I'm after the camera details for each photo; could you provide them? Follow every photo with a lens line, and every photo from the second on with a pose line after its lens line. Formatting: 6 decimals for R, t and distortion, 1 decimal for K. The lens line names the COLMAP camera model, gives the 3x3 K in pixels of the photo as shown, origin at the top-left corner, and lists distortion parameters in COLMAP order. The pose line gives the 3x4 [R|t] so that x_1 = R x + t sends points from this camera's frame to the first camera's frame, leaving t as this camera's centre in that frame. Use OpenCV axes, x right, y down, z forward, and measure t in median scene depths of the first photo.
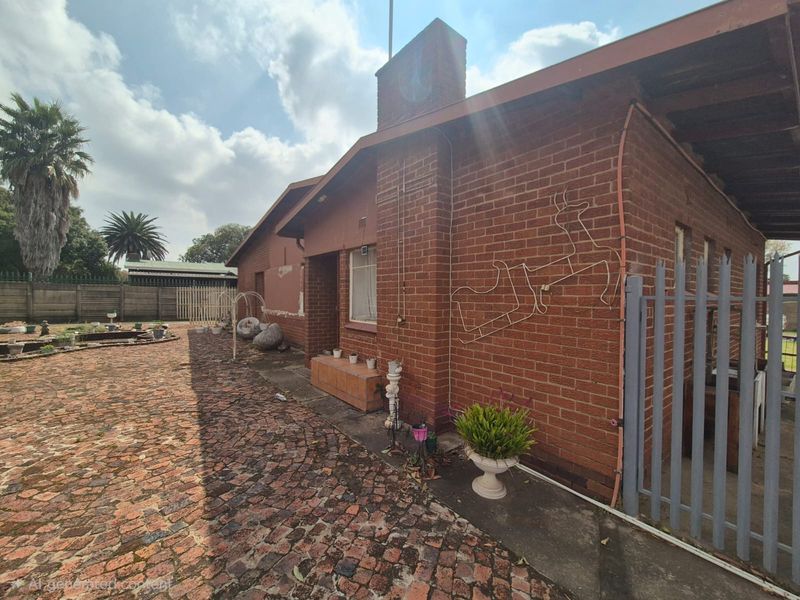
lens RADIAL K [[333.8, 0, 400.0], [0, 333.8, 300.0], [0, 0, 1]] dist [-0.000314, -0.000062]
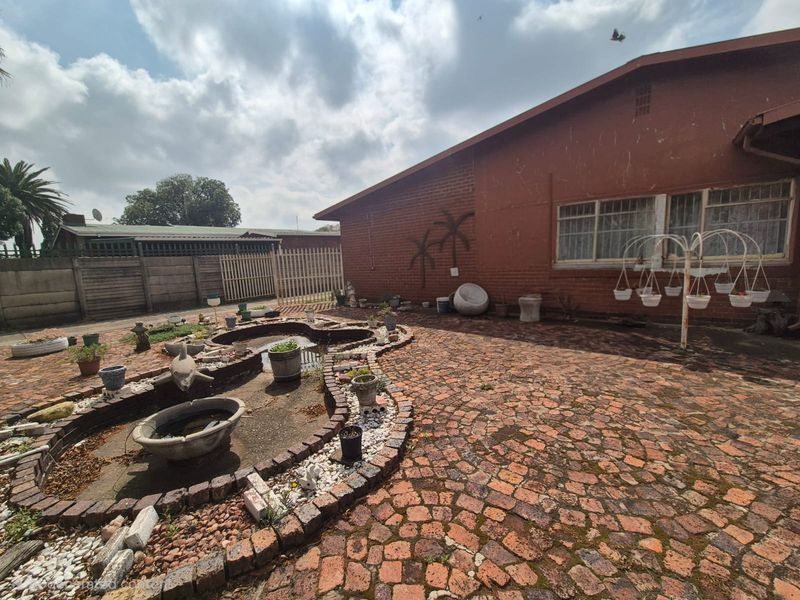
lens RADIAL K [[355.0, 0, 400.0], [0, 355.0, 300.0], [0, 0, 1]] dist [-0.001464, -0.000270]
pose [[0.965557, -0.097745, 0.241135, -0.236634], [0.074764, 0.991899, 0.102700, 0.002717], [-0.249220, -0.081135, 0.965042, 0.095855]]
